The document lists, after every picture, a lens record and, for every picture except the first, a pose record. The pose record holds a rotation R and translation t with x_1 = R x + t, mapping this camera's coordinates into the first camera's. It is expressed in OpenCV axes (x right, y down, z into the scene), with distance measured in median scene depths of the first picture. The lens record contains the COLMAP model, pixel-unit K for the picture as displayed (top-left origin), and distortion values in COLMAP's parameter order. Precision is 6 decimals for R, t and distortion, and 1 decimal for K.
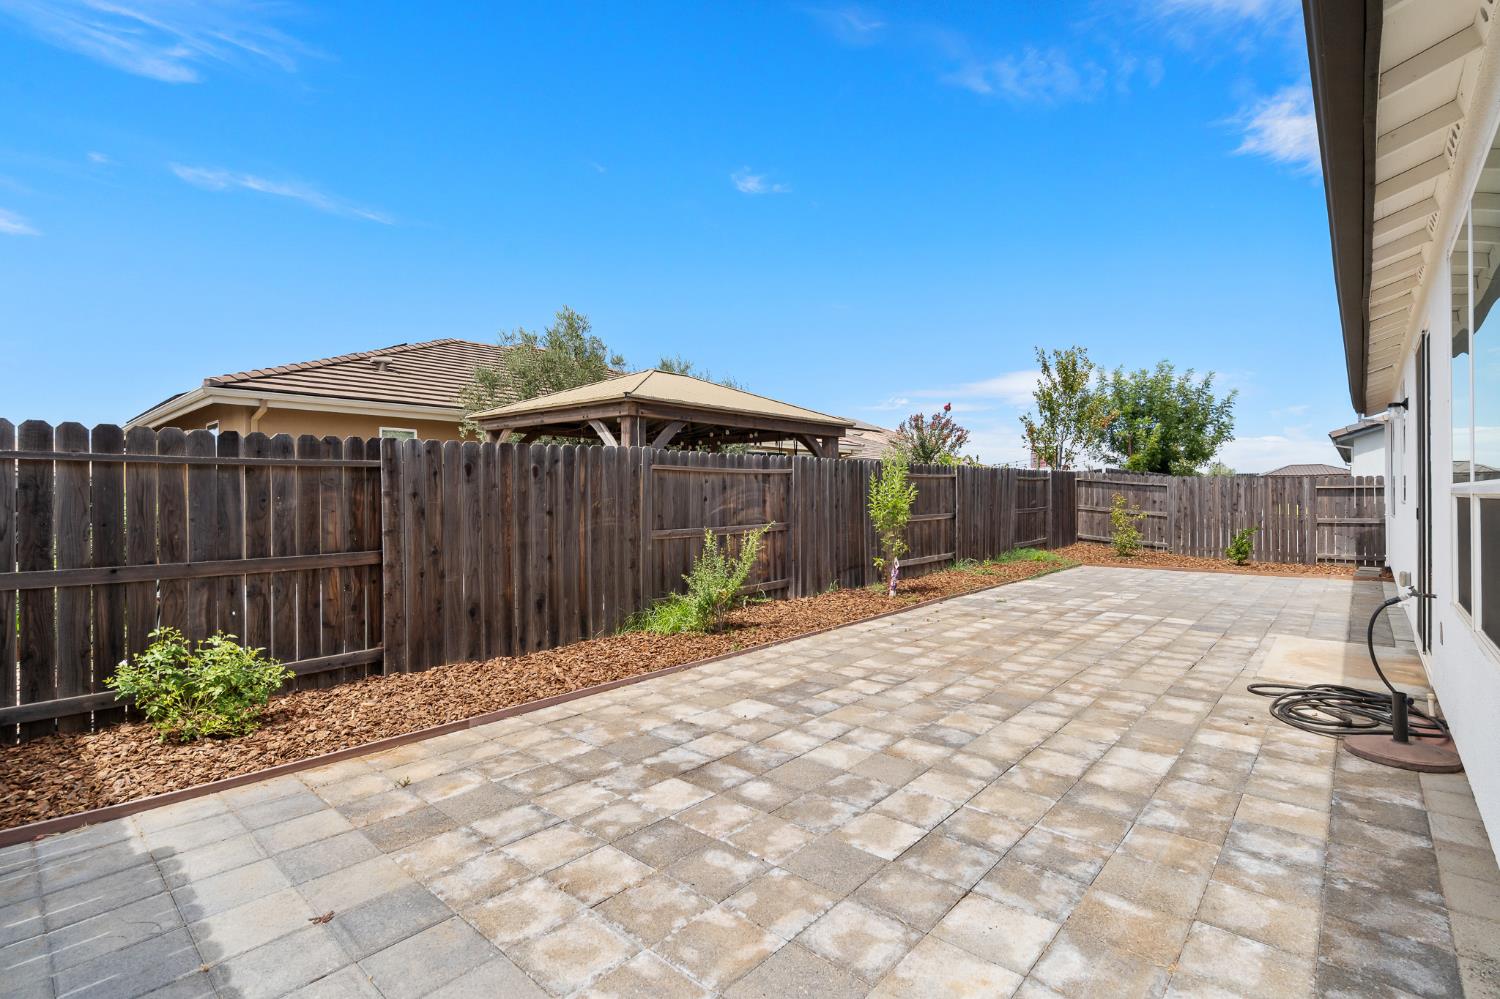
lens RADIAL K [[683.3, 0, 753.4], [0, 683.3, 500.7], [0, 0, 1]] dist [-0.004702, 0.000551]
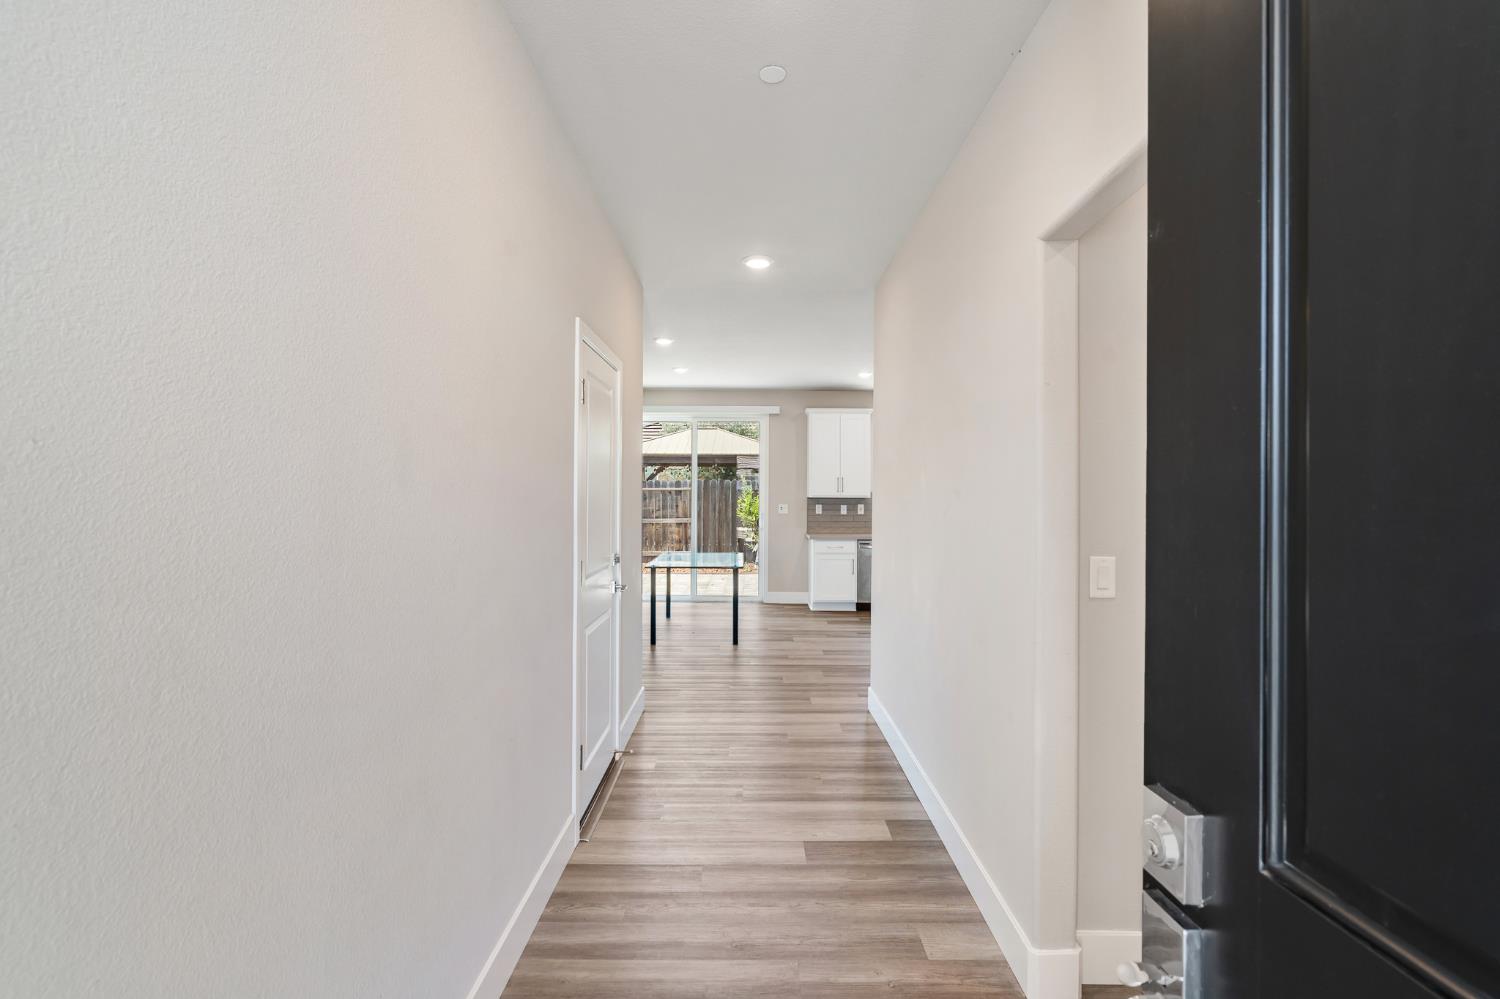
lens RADIAL K [[695.1, 0, 750.0], [0, 695.1, 499.5], [0, 0, 1]] dist [-0.001179, 0.000508]
pose [[0.664164, 0.013058, -0.747473, 1.990753], [-0.011434, 0.999908, 0.007308, -0.042280], [0.747499, 0.003693, 0.664252, -0.087324]]
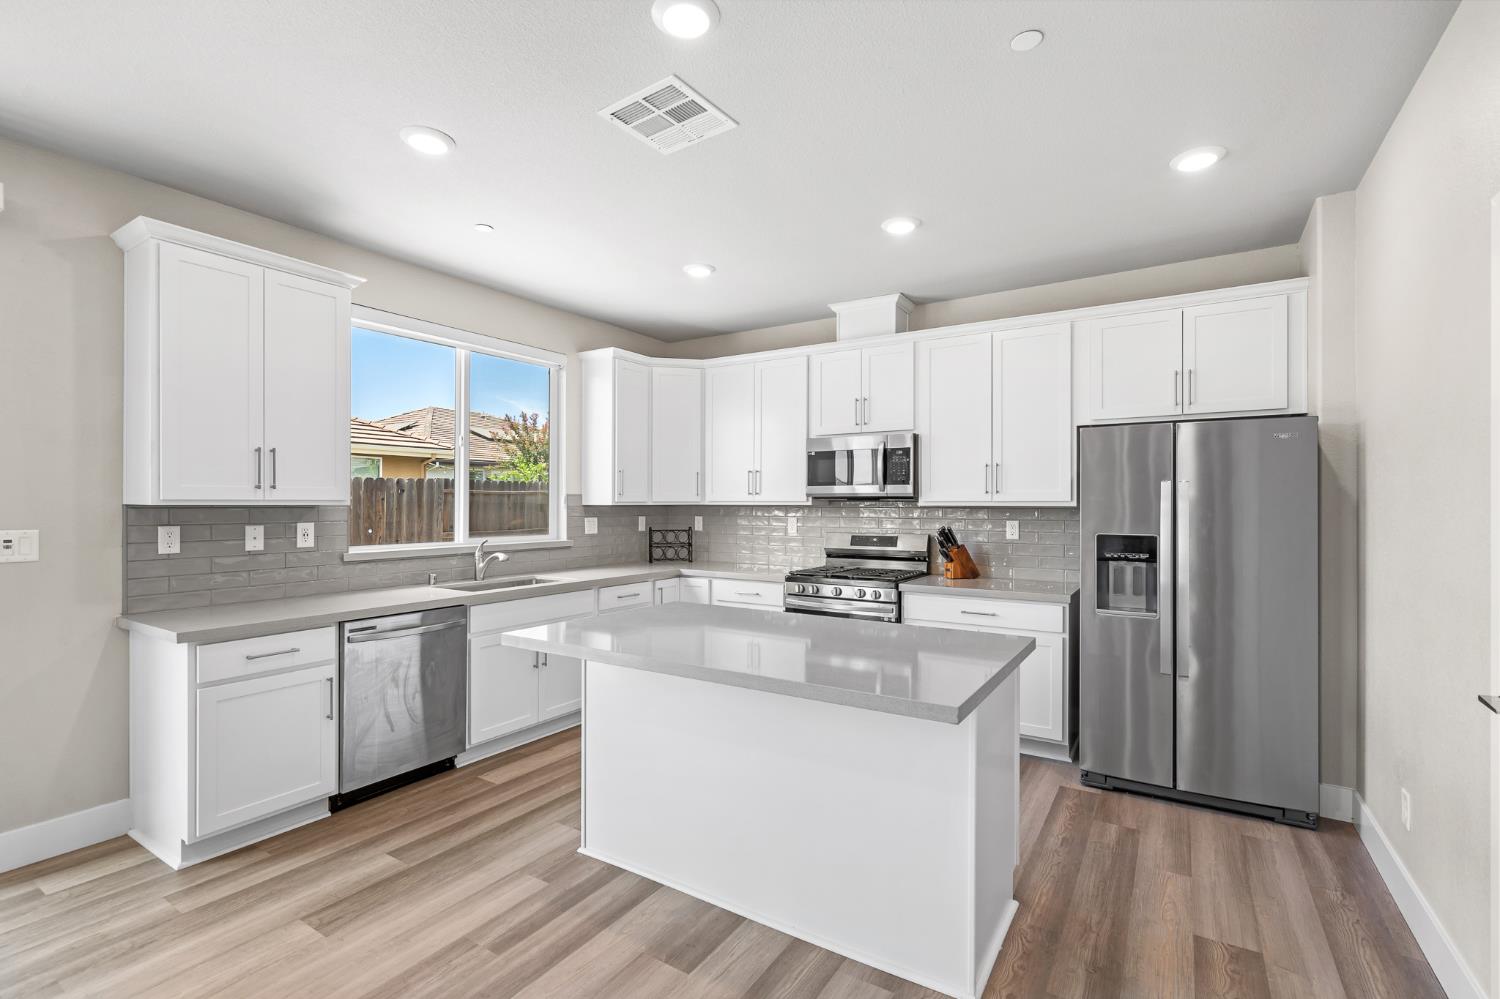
lens RADIAL K [[680.9, 0, 749.0], [0, 680.9, 501.6], [0, 0, 1]] dist [-0.003525, 0.000218]
pose [[0.987790, 0.006644, 0.155648, 1.318038], [-0.005207, 0.999940, -0.009642, -0.037534], [-0.155703, 0.008713, 0.987766, 0.460410]]
